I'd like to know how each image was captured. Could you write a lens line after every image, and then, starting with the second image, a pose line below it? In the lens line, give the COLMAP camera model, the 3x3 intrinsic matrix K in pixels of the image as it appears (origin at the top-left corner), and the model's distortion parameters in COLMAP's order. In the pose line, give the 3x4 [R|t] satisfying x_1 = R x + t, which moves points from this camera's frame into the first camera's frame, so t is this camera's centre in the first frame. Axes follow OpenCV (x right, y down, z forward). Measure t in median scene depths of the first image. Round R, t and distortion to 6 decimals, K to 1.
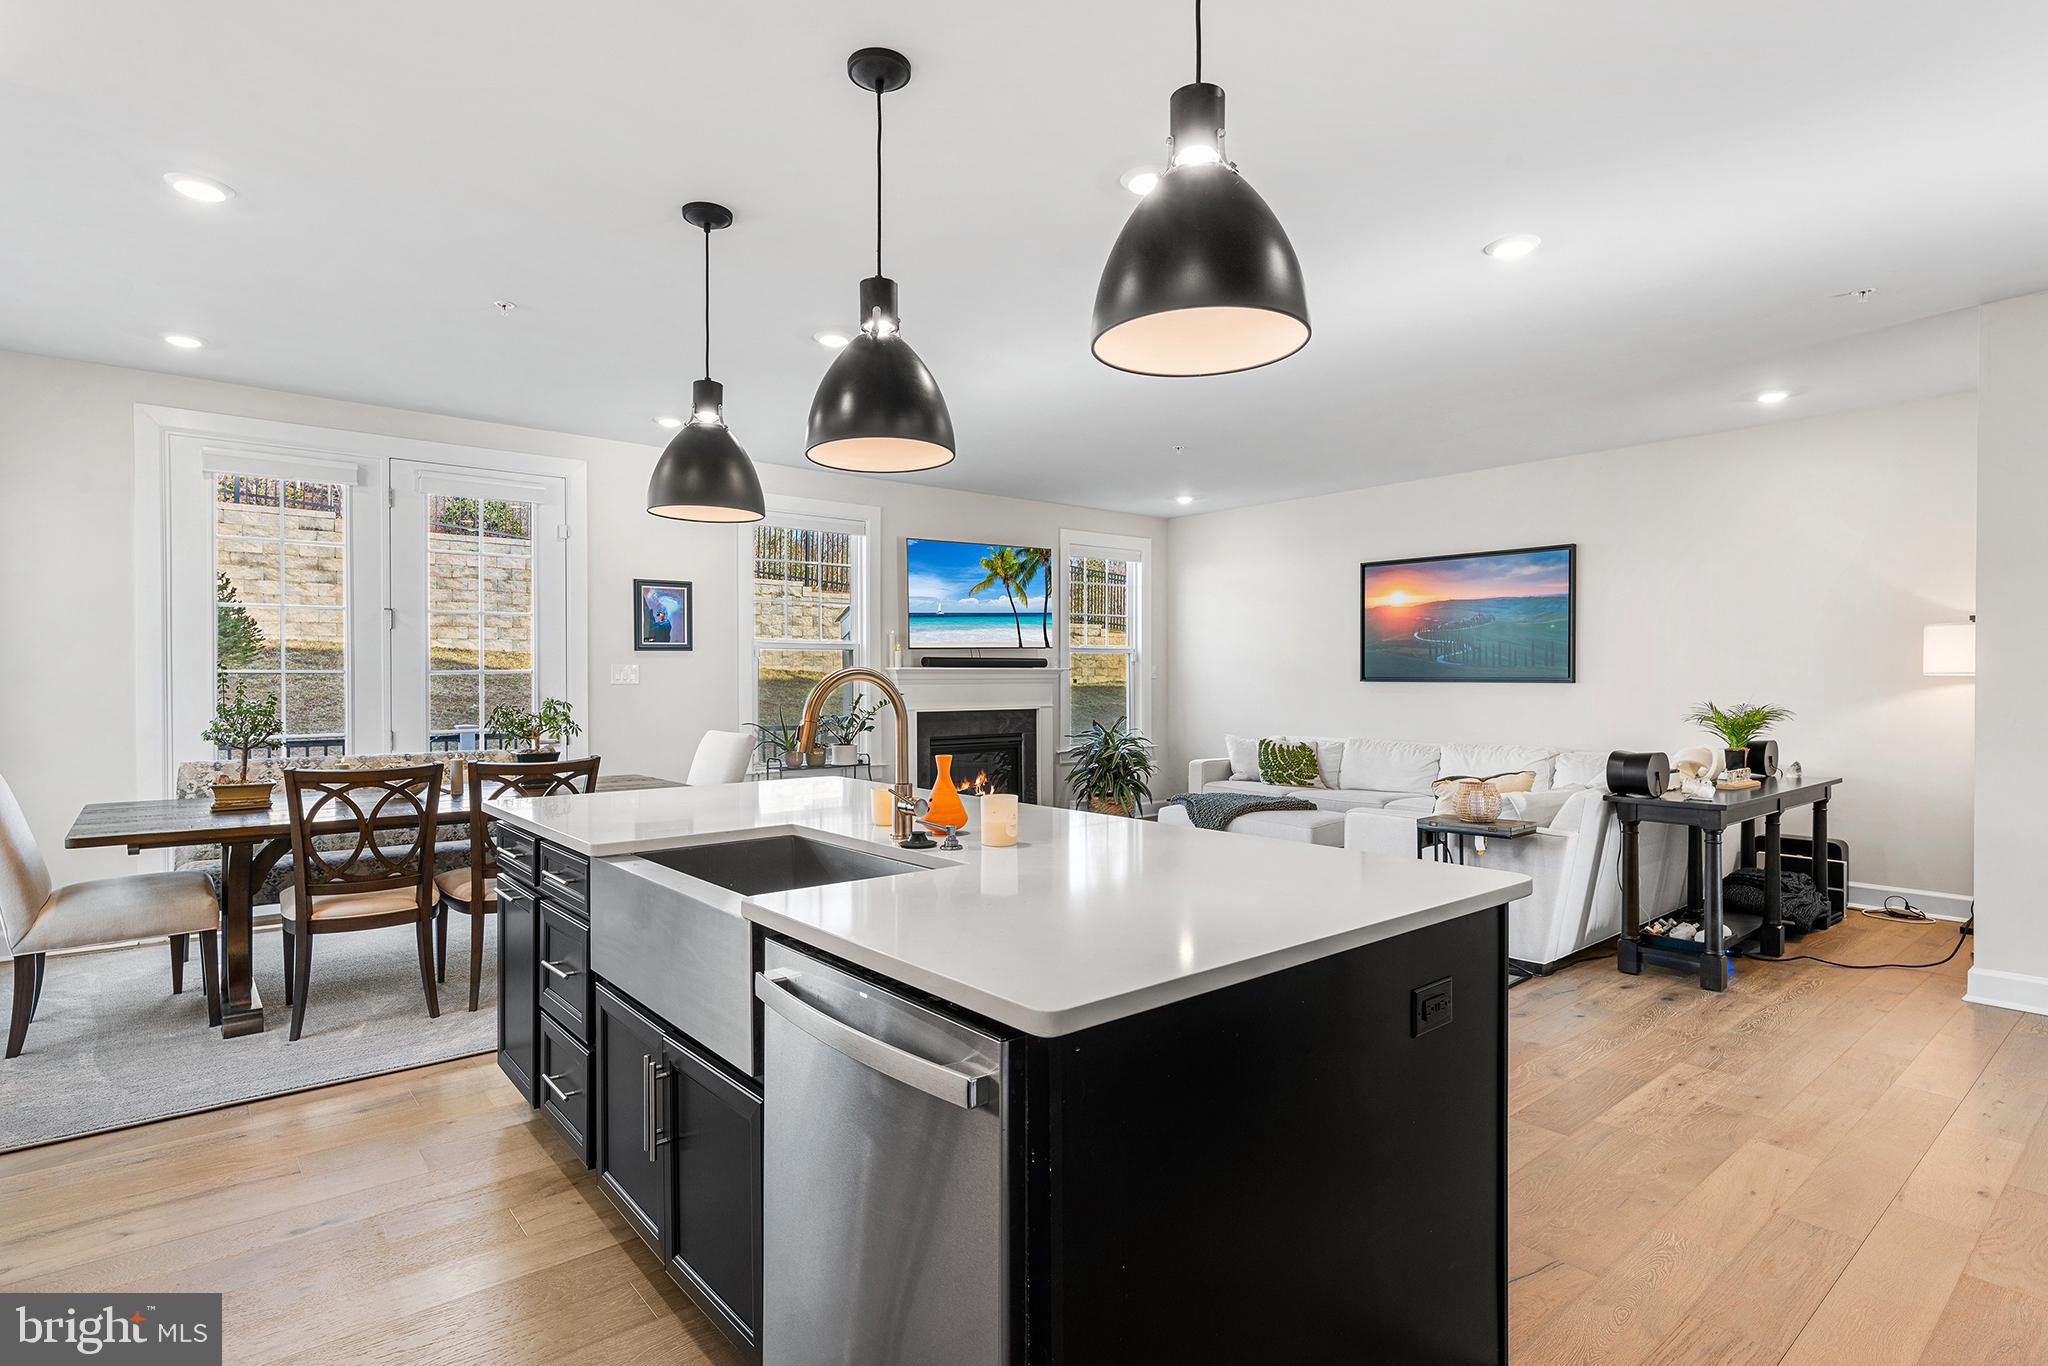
lens RADIAL K [[1024.8, 0, 1024.0], [0, 1024.8, 683.0], [0, 0, 1]] dist [0.002291, 0.001207]
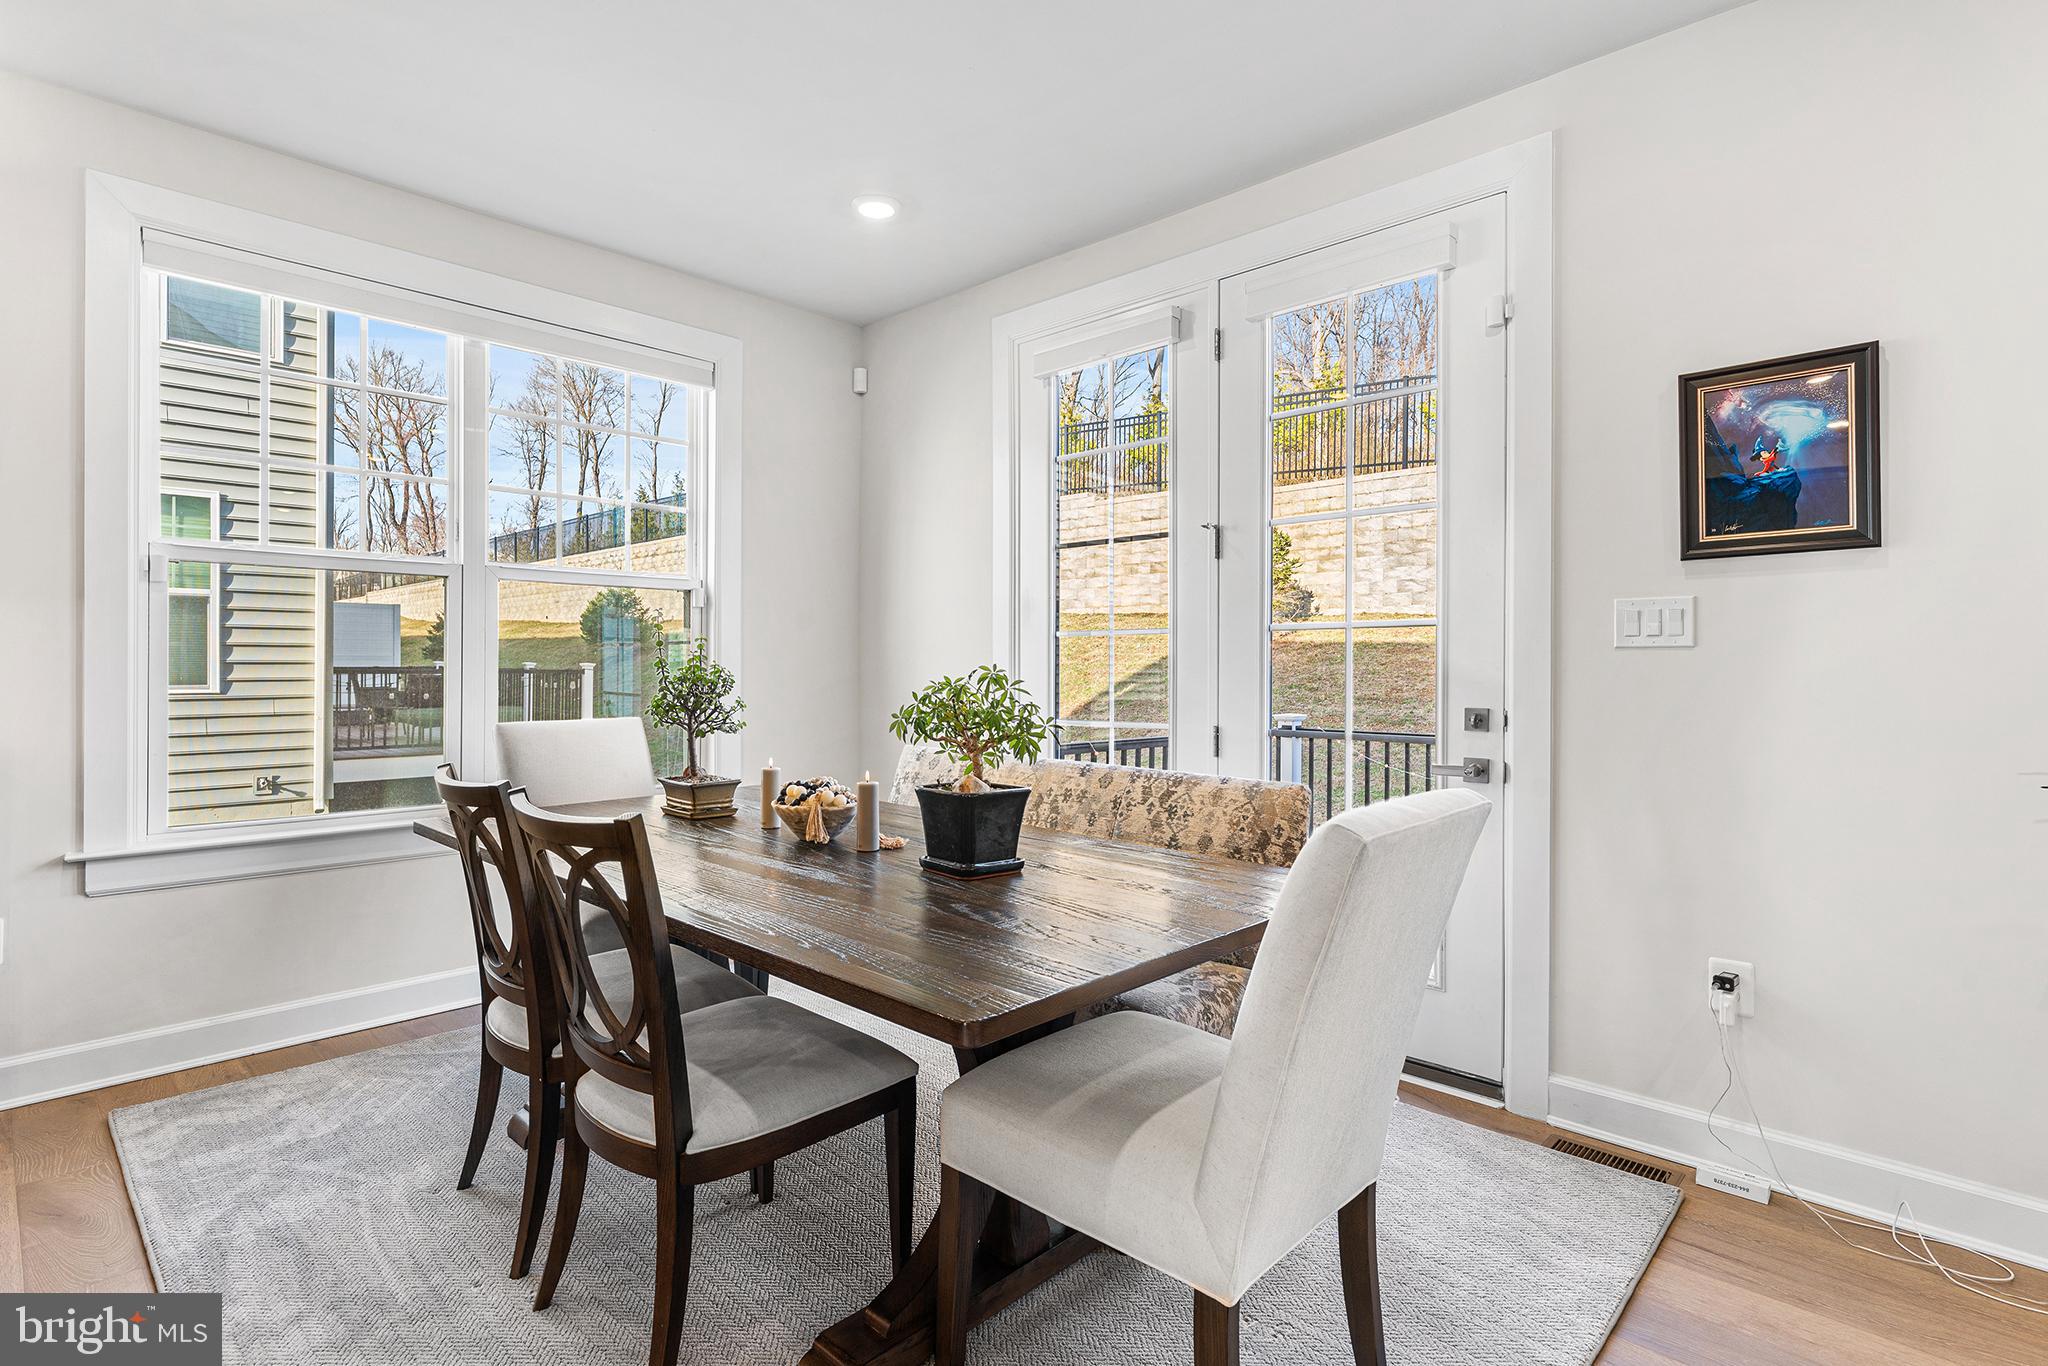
lens RADIAL K [[1011.3, 0, 1004.0], [0, 1011.3, 665.3], [0, 0, 1]] dist [0.001216, -0.000018]
pose [[0.102468, 0.003411, -0.994730, -0.021458], [-0.009259, 0.999954, 0.002475, 0.007971], [0.994693, 0.008957, 0.102495, 0.598085]]
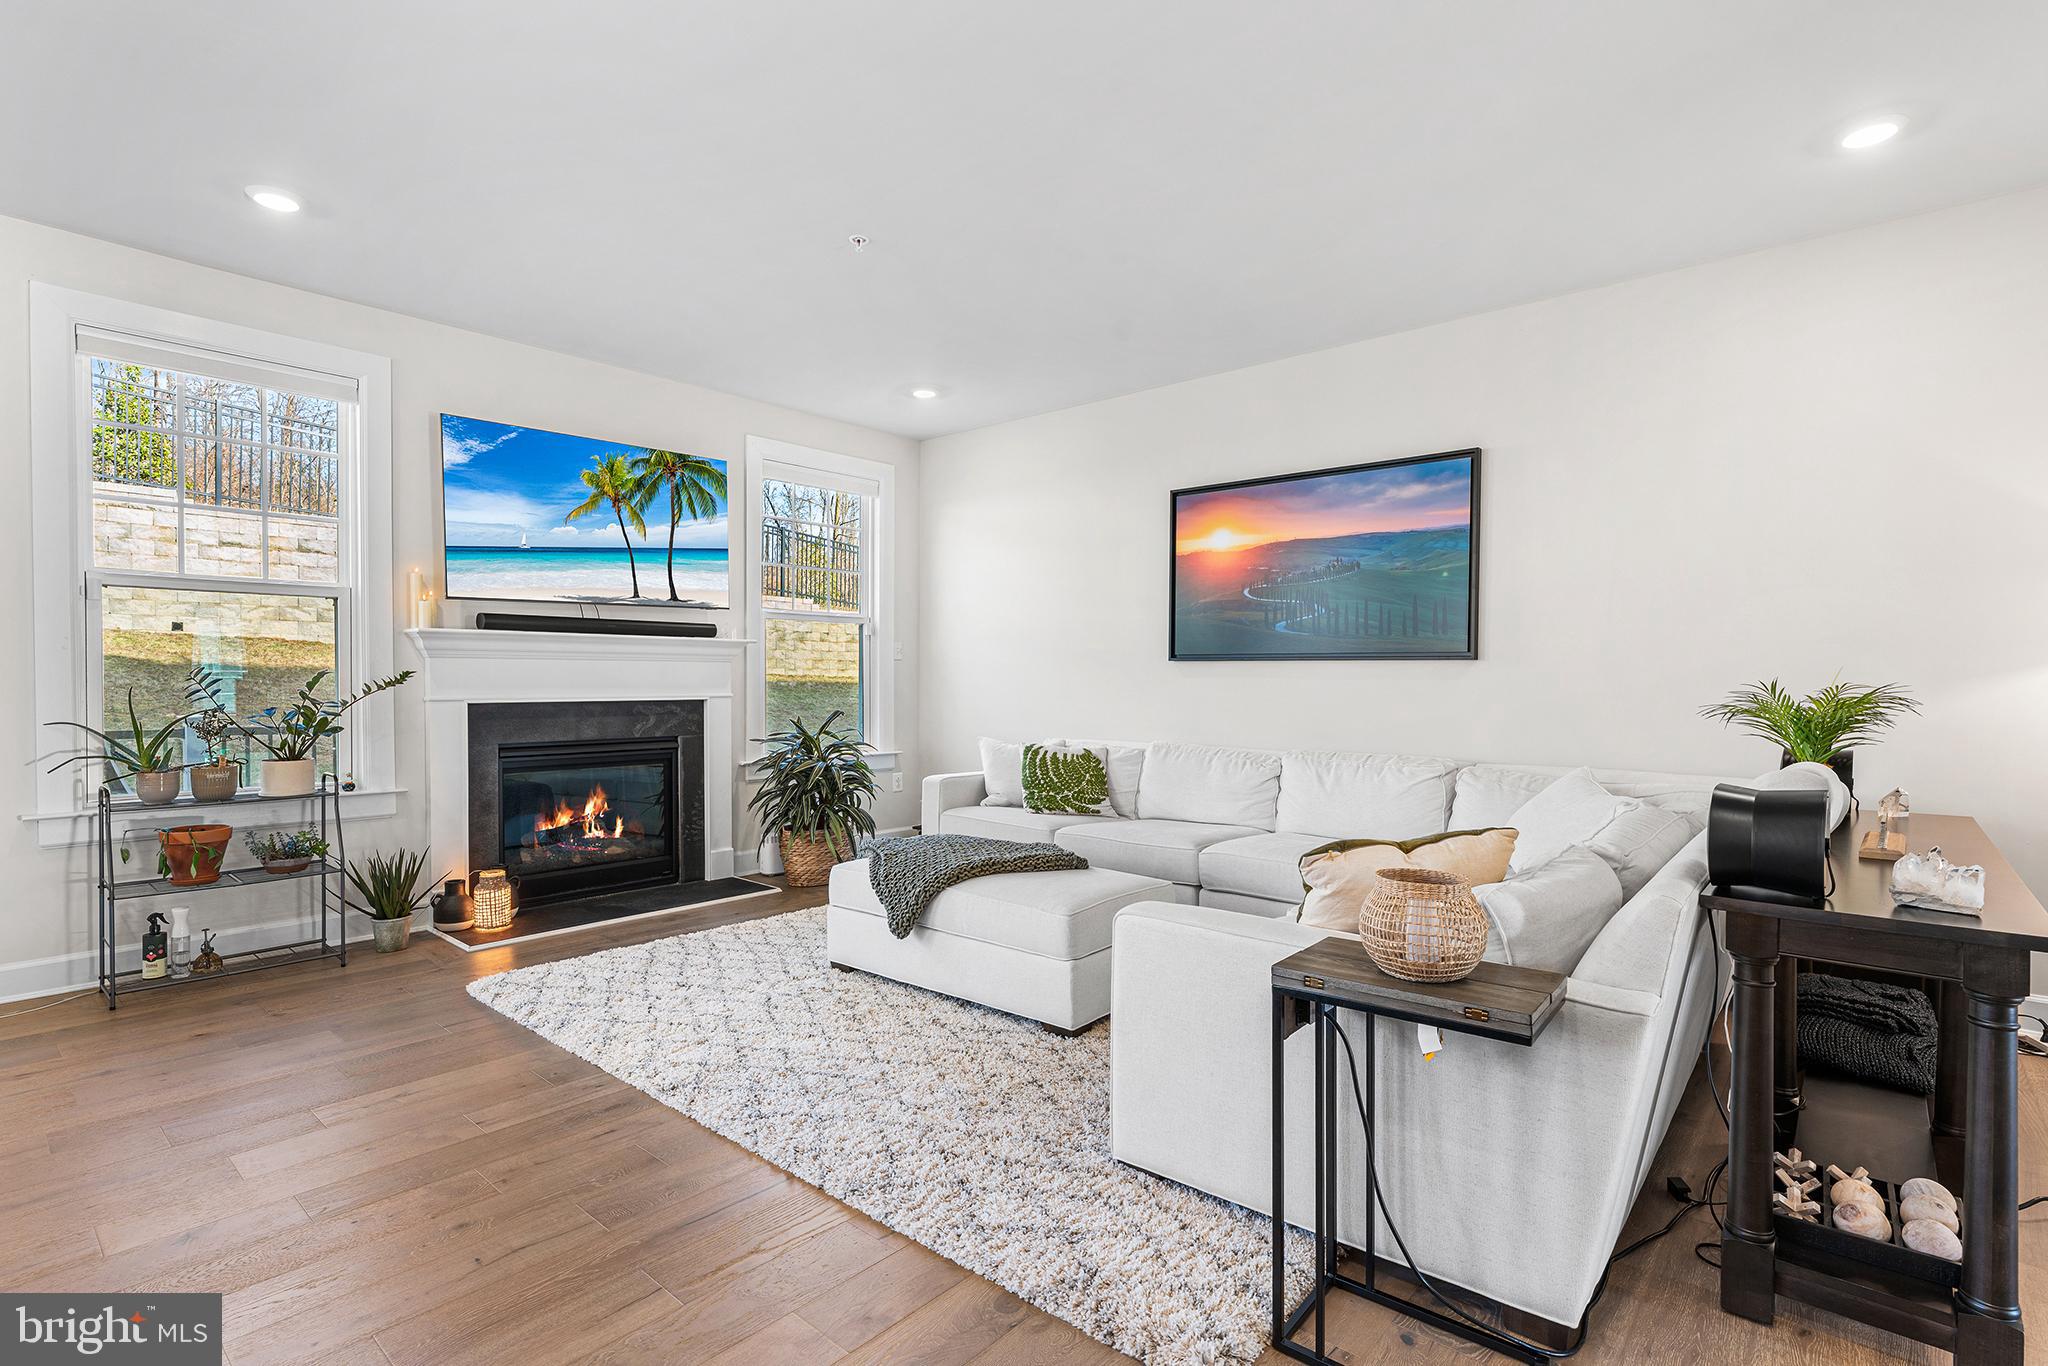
lens RADIAL K [[971.3, 0, 1024.0], [0, 971.3, 683.0], [0, 0, 1]] dist [0.001555, -0.000036]
pose [[0.988385, 0.004941, 0.151888, 0.137395], [-0.005026, 0.999987, 0.000175, 0.014745], [-0.151885, -0.000936, 0.988398, 0.381959]]
